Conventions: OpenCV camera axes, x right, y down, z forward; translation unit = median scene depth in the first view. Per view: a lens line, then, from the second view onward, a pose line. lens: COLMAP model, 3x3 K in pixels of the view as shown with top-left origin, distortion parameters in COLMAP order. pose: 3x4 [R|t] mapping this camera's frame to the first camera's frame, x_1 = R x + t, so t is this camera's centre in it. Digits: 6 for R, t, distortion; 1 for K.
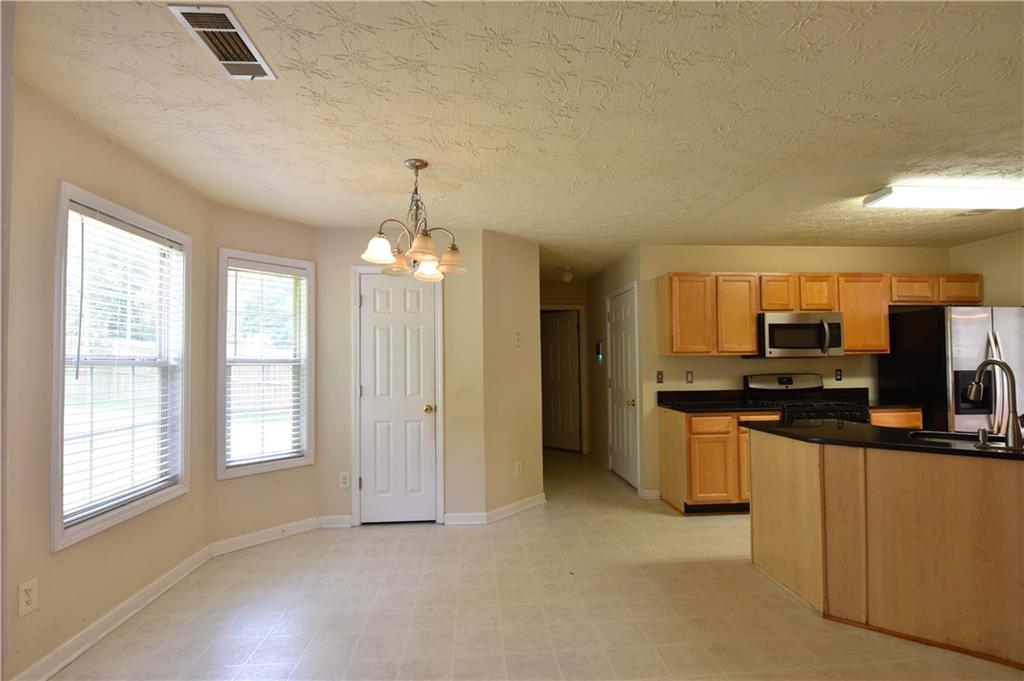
lens RADIAL K [[486.2, 0, 501.4], [0, 486.2, 344.5], [0, 0, 1]] dist [-0.018058, -0.000622]
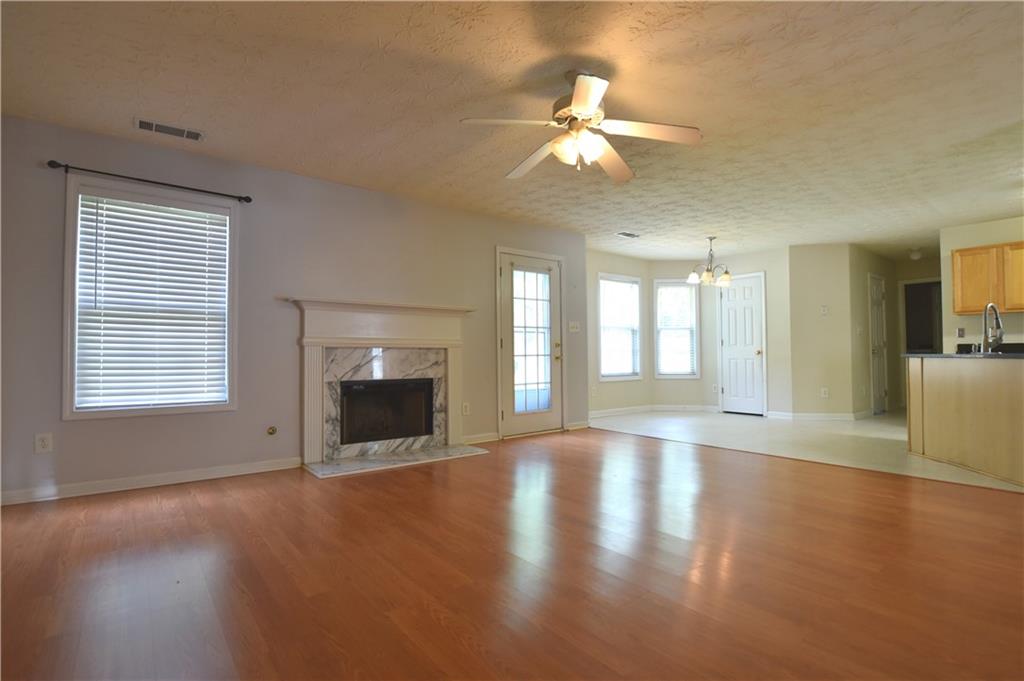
lens RADIAL K [[486.2, 0, 501.4], [0, 486.2, 344.5], [0, 0, 1]] dist [-0.018058, -0.000622]
pose [[0.544828, -0.008926, -0.838500, 0.810771], [0.029444, 0.999530, 0.008491, 0.059078], [0.838031, -0.029315, 0.544835, -0.746822]]
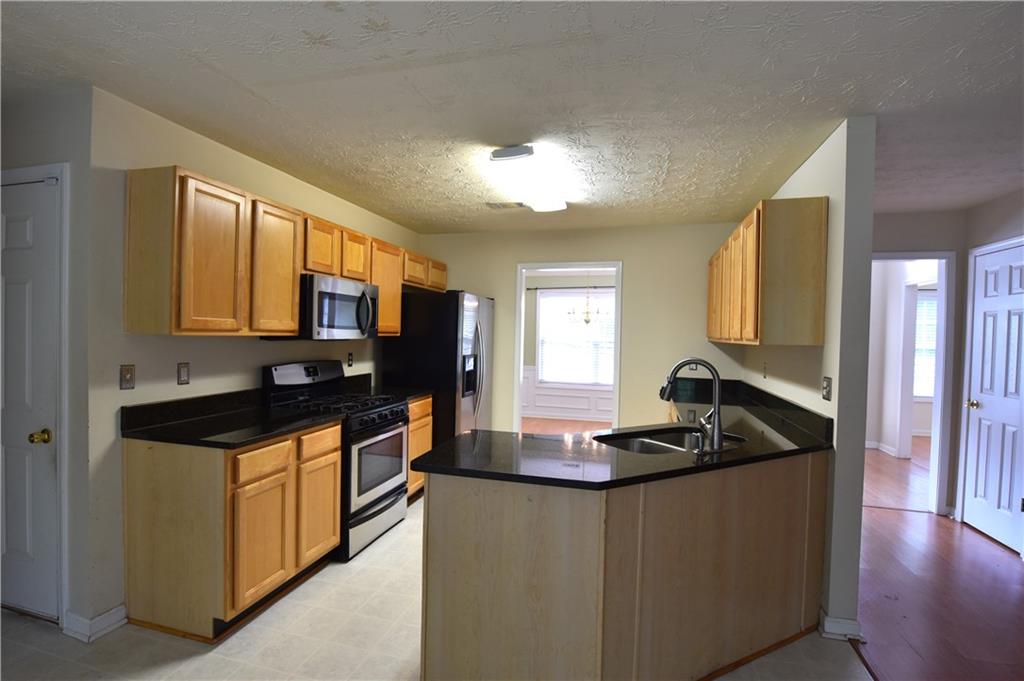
lens RADIAL K [[486.2, 0, 501.4], [0, 486.2, 344.5], [0, 0, 1]] dist [-0.018058, -0.000622]
pose [[0.325875, -0.005252, 0.945398, -0.008942], [-0.058752, 0.997939, 0.025795, -0.000655], [-0.943585, -0.063950, 0.324895, 0.550460]]
